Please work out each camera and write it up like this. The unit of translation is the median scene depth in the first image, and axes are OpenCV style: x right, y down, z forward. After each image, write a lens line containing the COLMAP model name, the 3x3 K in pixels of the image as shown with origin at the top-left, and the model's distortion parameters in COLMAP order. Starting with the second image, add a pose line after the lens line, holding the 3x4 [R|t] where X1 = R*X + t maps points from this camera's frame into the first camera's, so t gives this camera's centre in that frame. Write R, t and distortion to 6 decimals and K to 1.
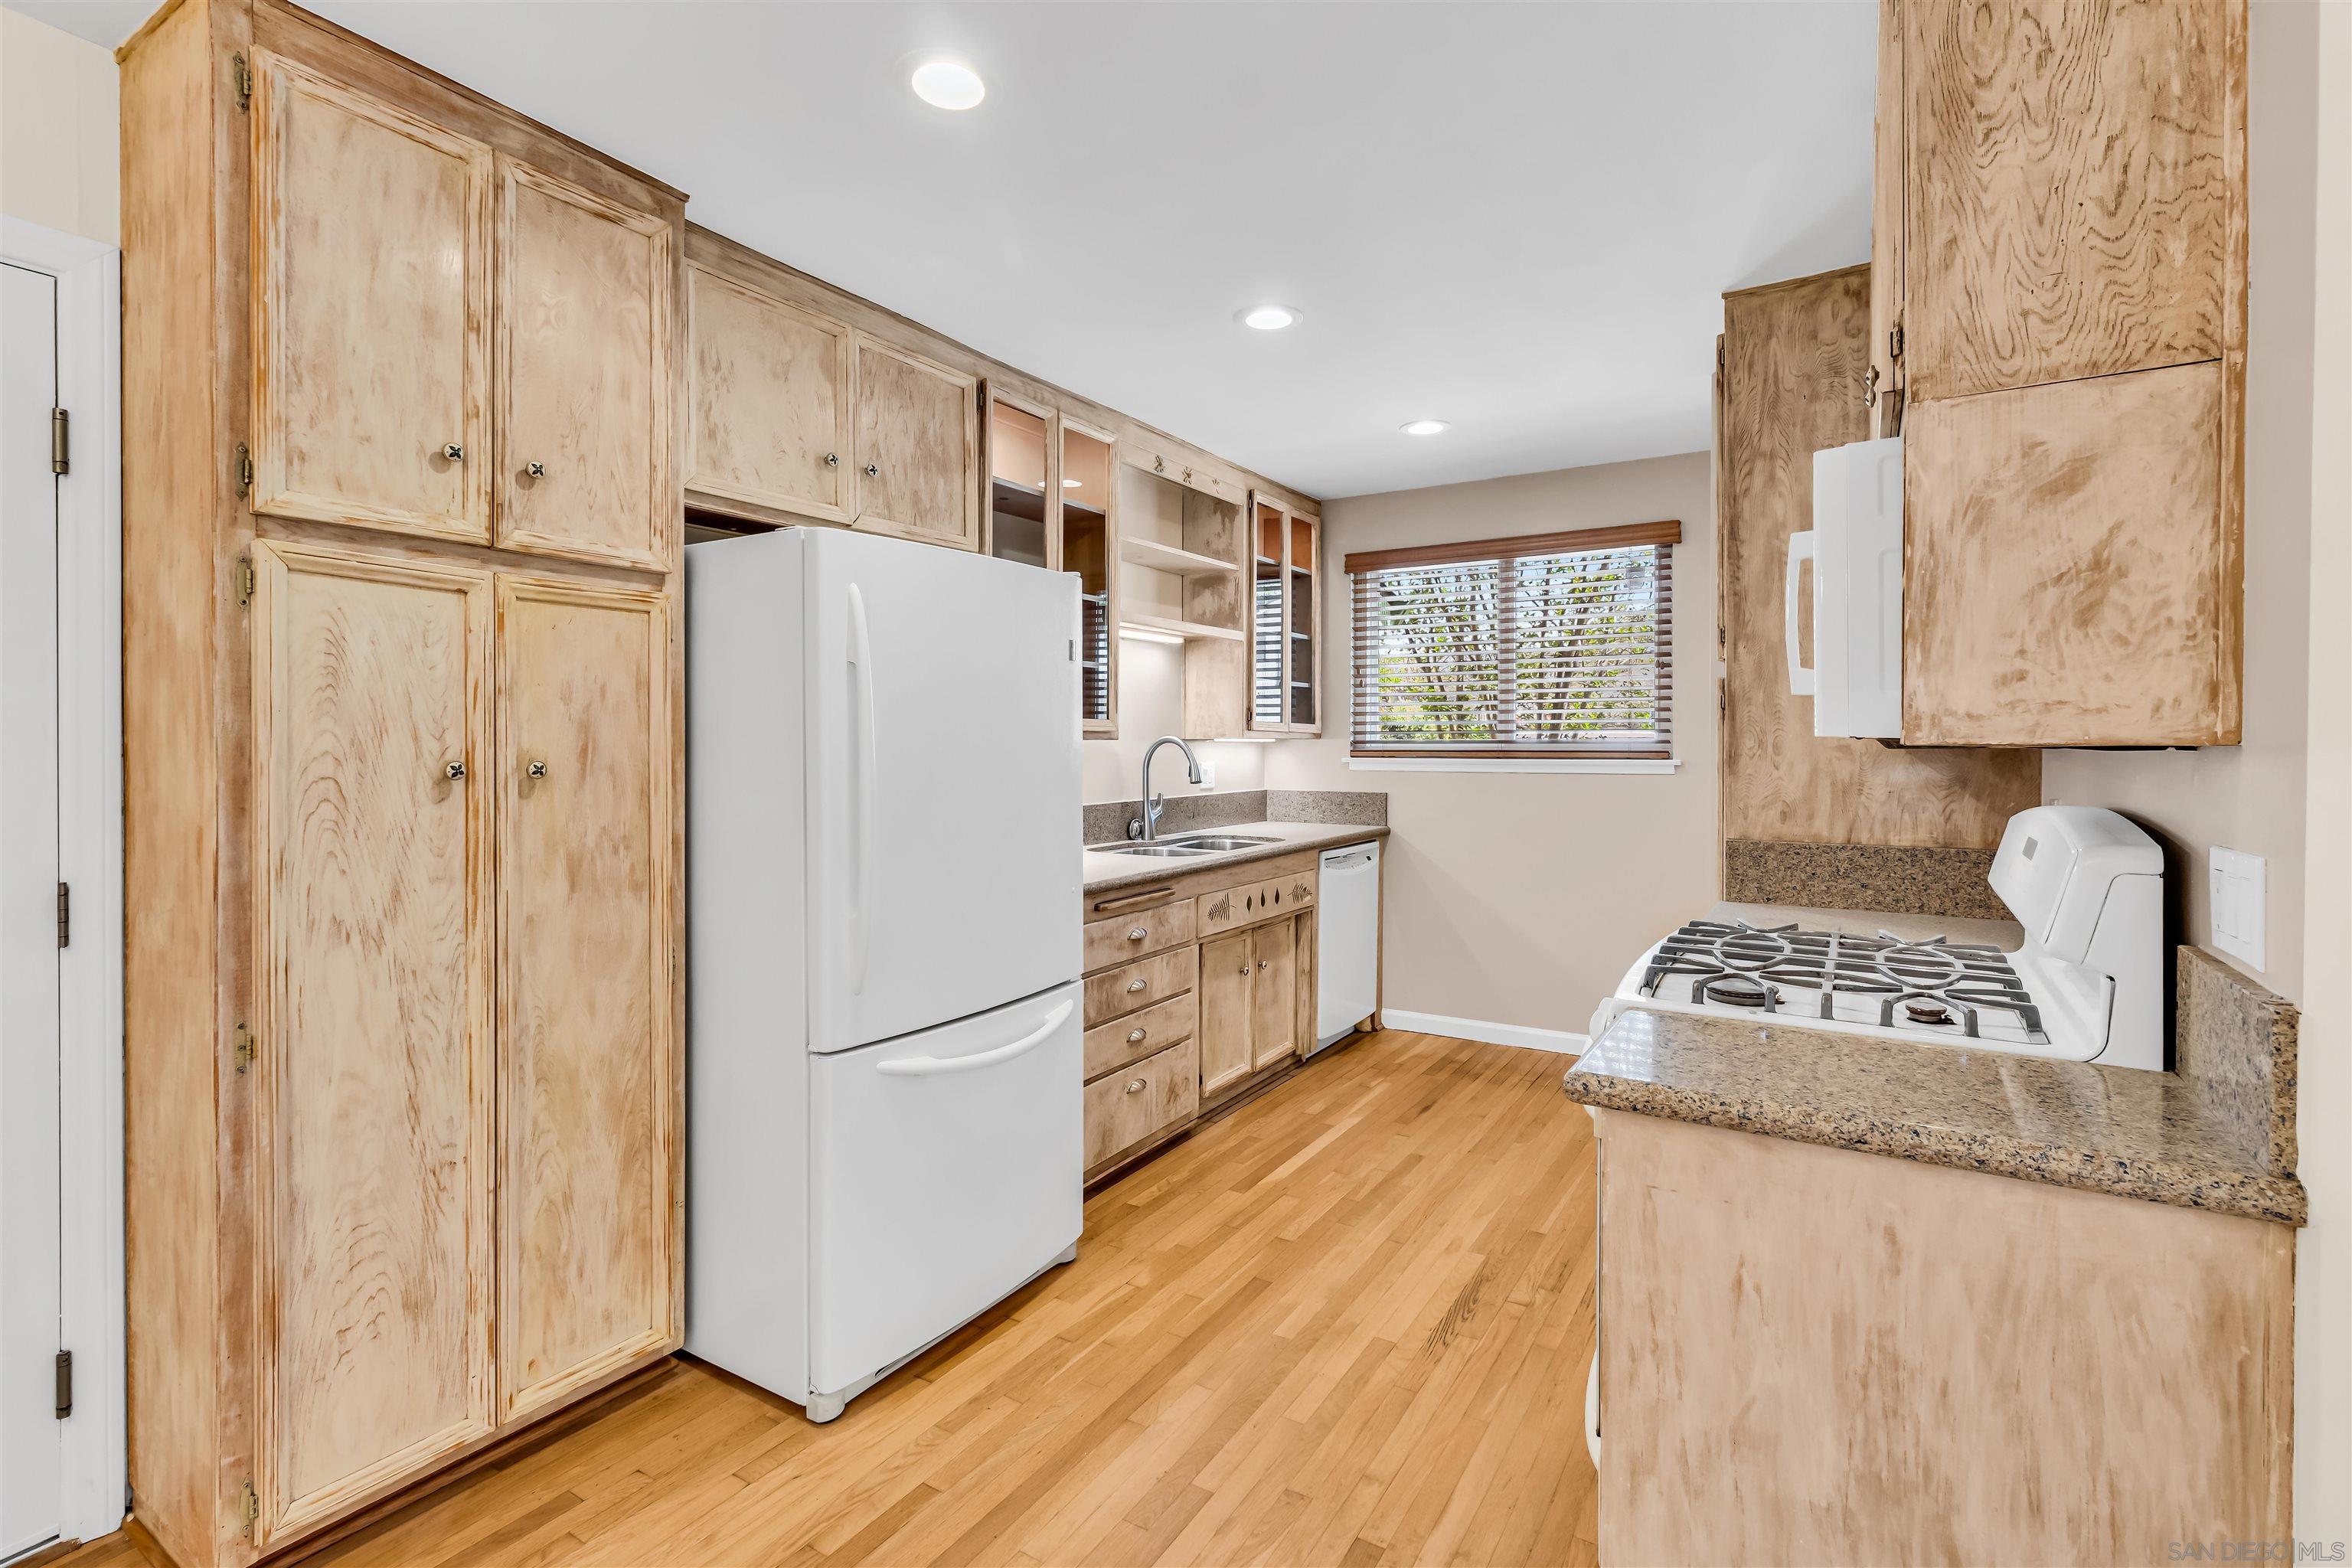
lens RADIAL K [[1119.5, 0, 1172.3], [0, 1119.5, 746.8], [0, 0, 1]] dist [-0.000333, 0.000129]
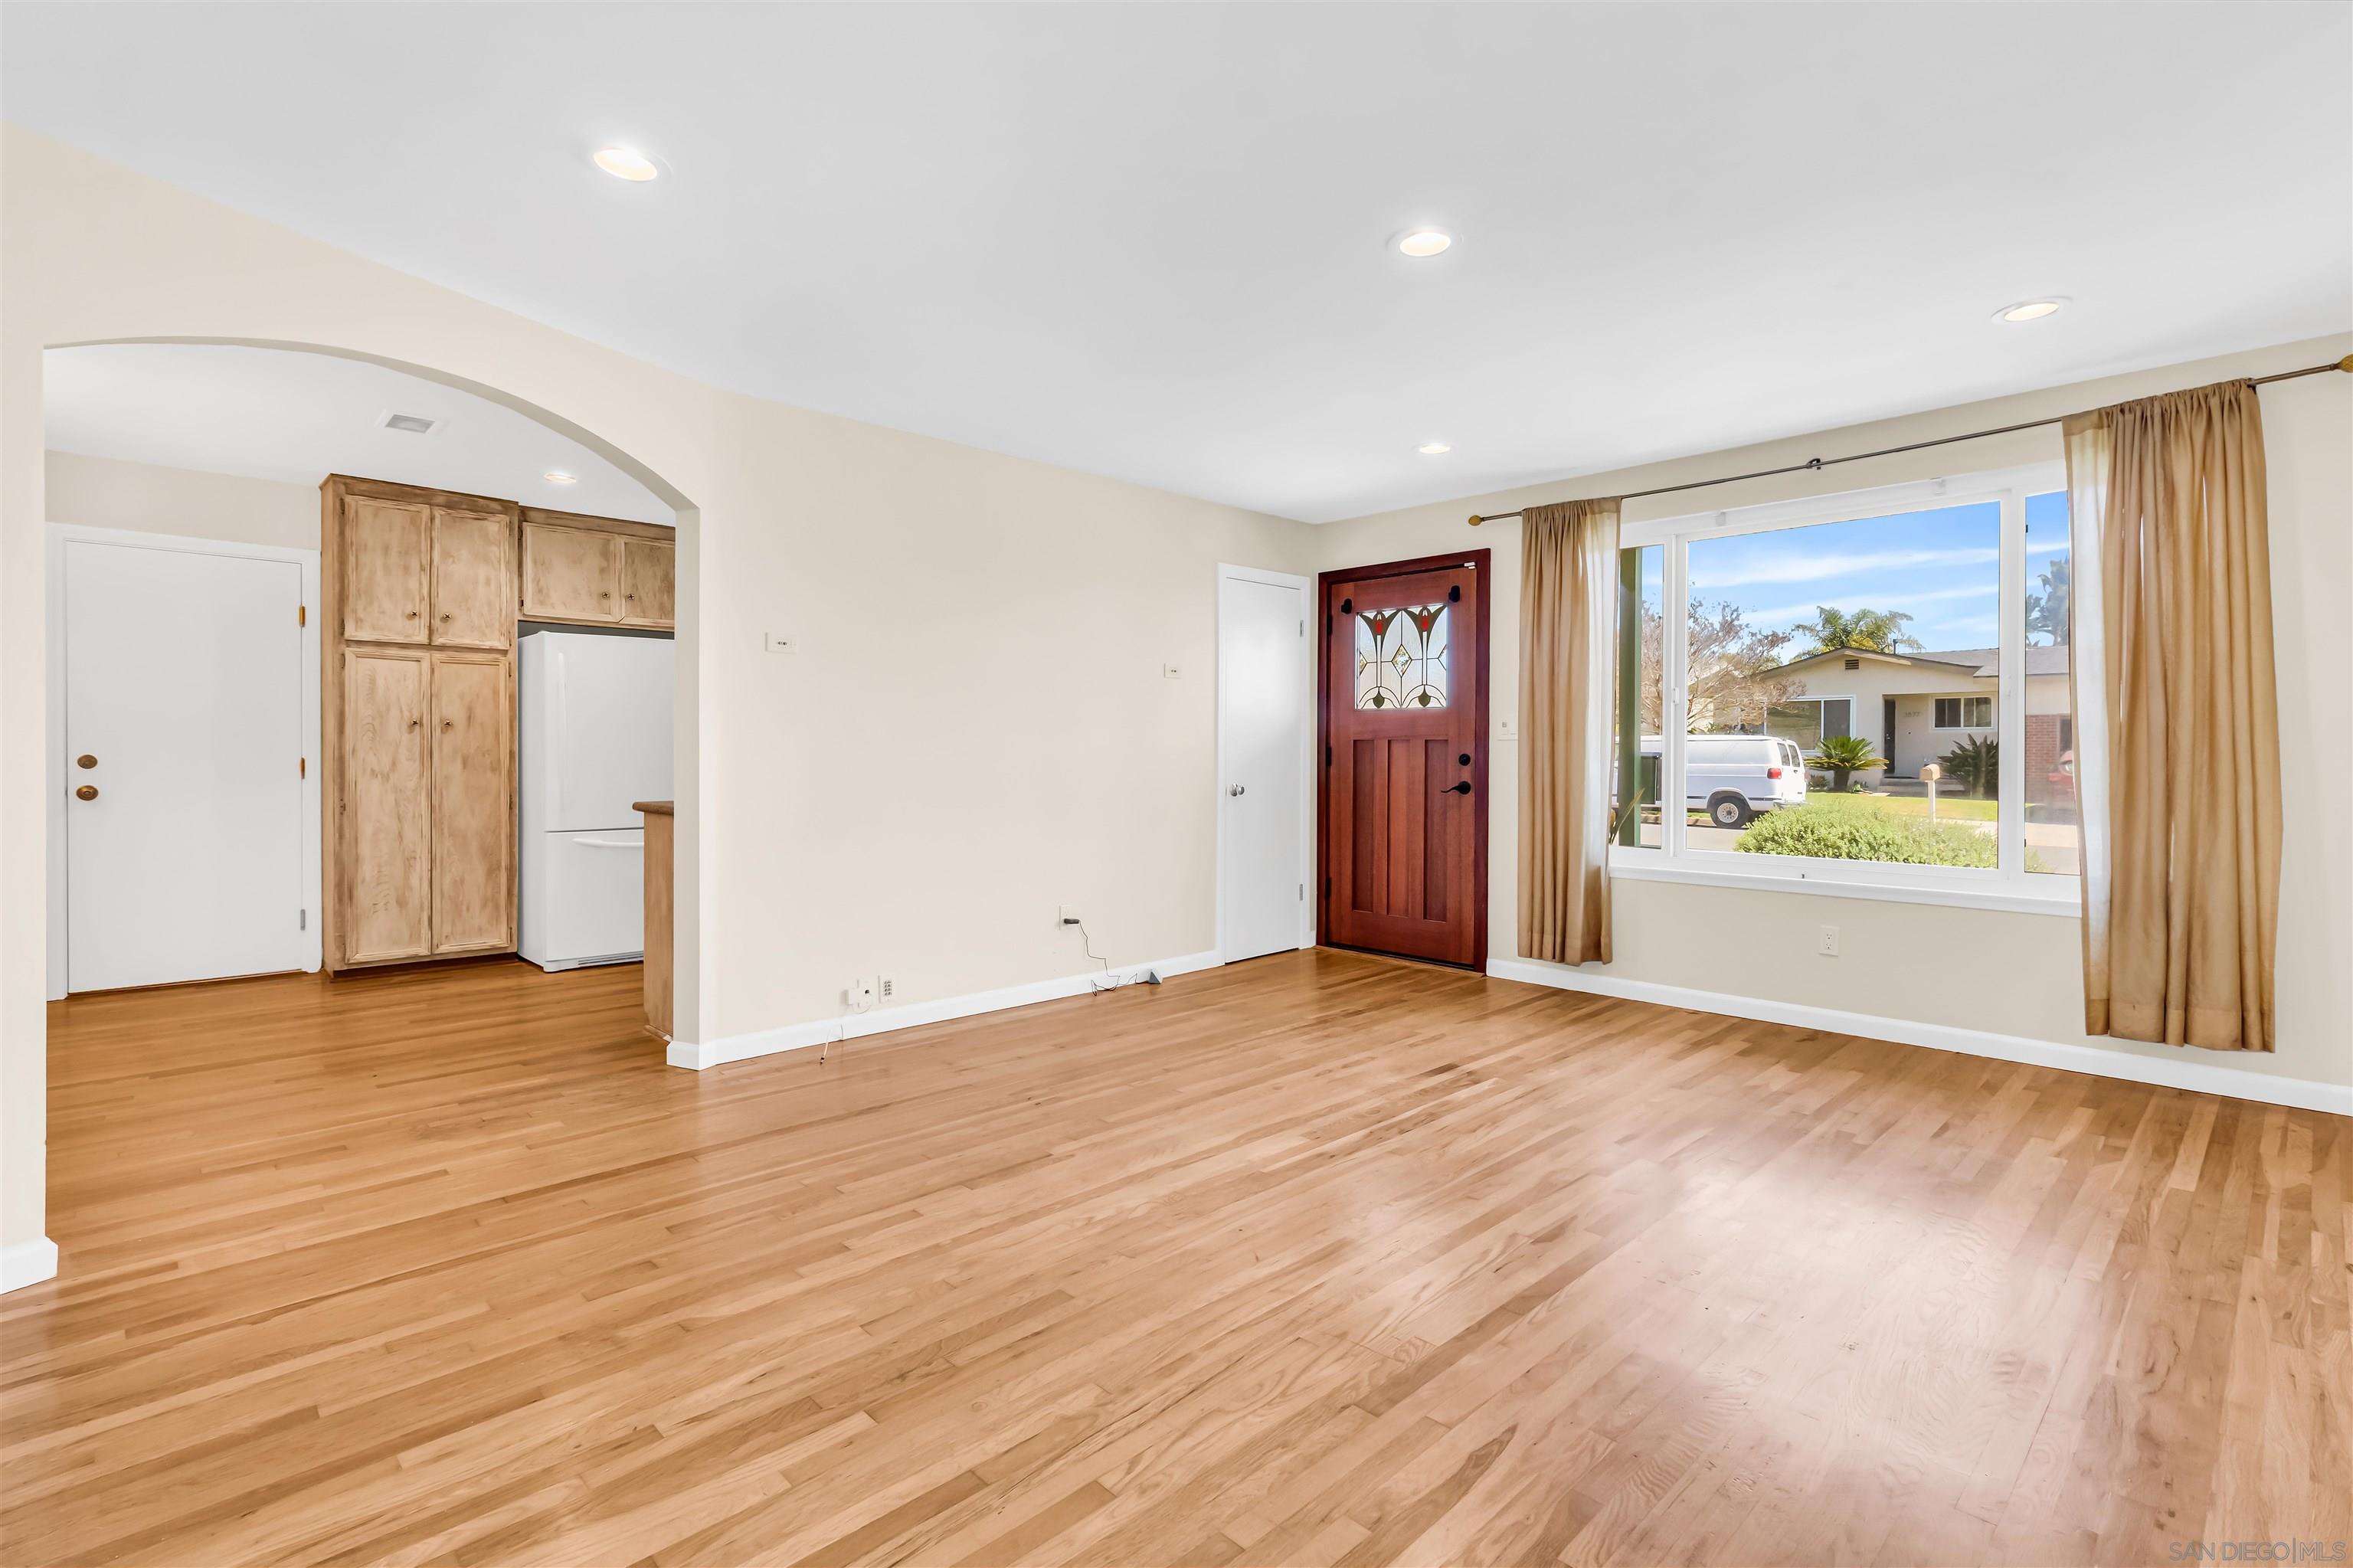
lens RADIAL K [[1096.5, 0, 1171.7], [0, 1096.5, 757.6], [0, 0, 1]] dist [0.000393, 0.000143]
pose [[0.965382, 0.006064, -0.260771, 1.426173], [-0.005411, 0.999980, 0.003223, 0.065804], [0.260786, -0.001701, 0.965395, -0.884014]]
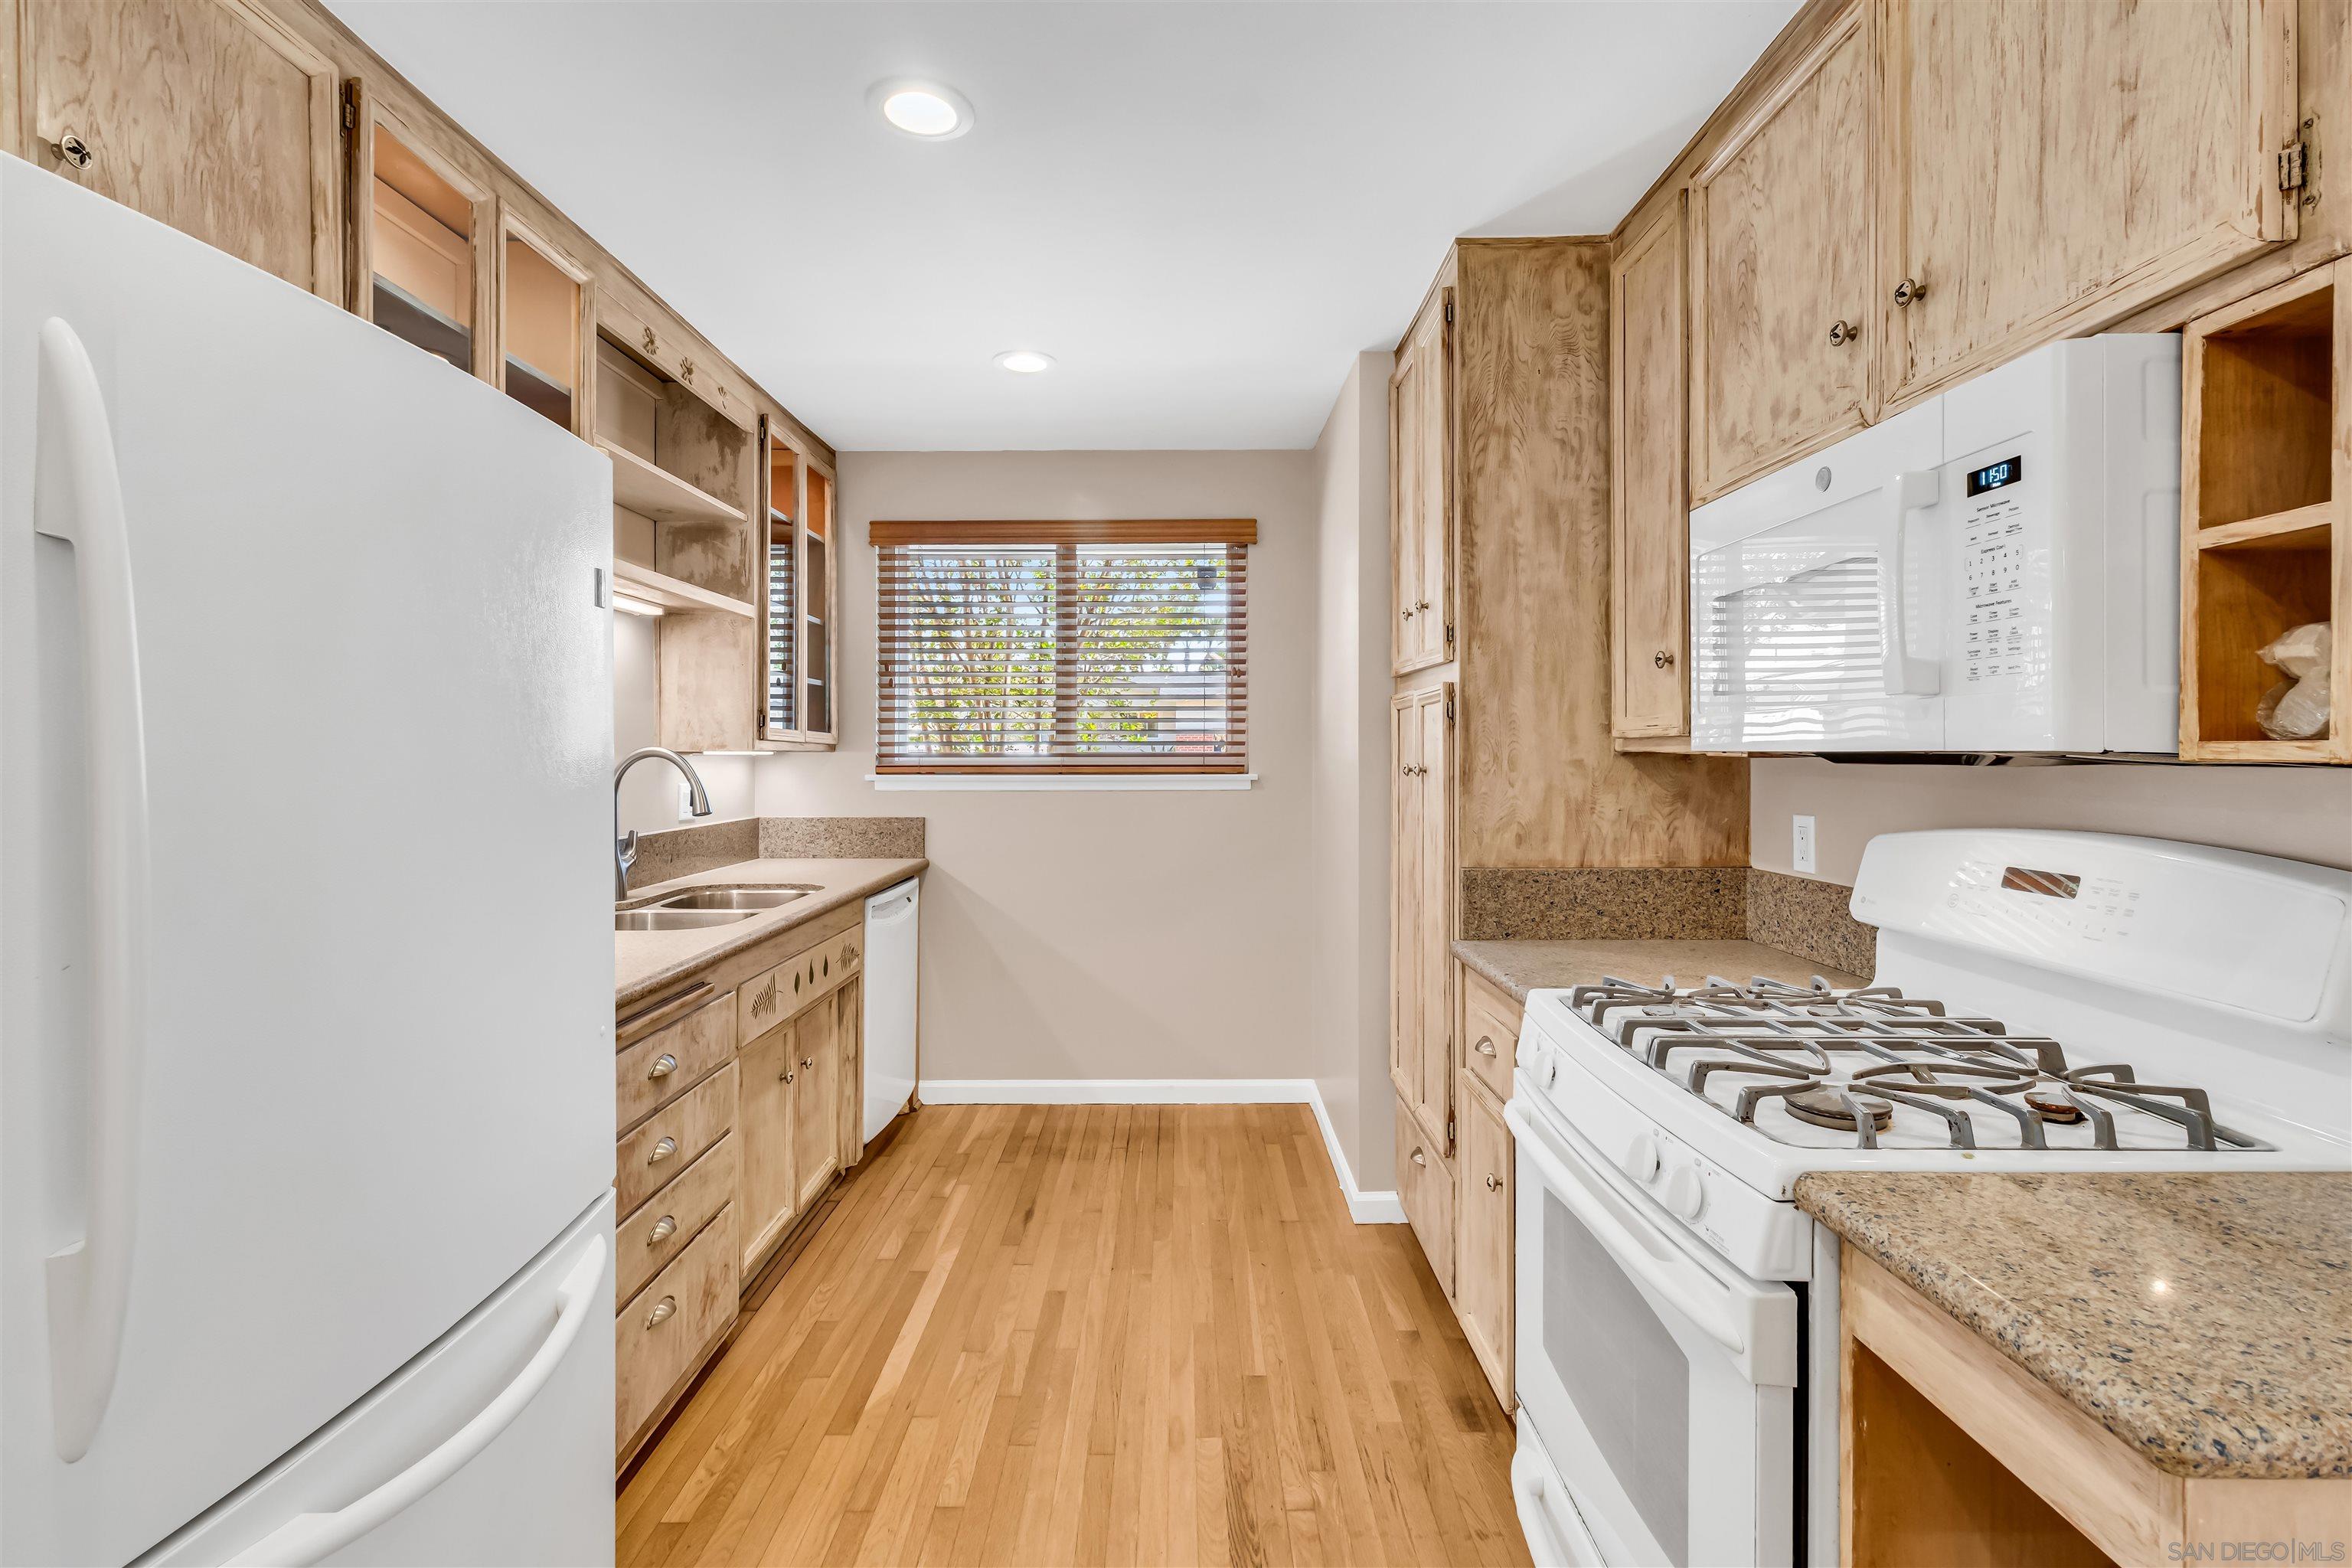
lens RADIAL K [[1093.8, 0, 1208.3], [0, 1093.8, 757.8], [0, 0, 1]] dist [-0.000814, 0.000528]
pose [[0.837725, -0.002533, 0.546087, -0.134617], [0.002803, 0.999996, 0.000340, -0.003932], [-0.546086, 0.001246, 0.837728, 0.405605]]
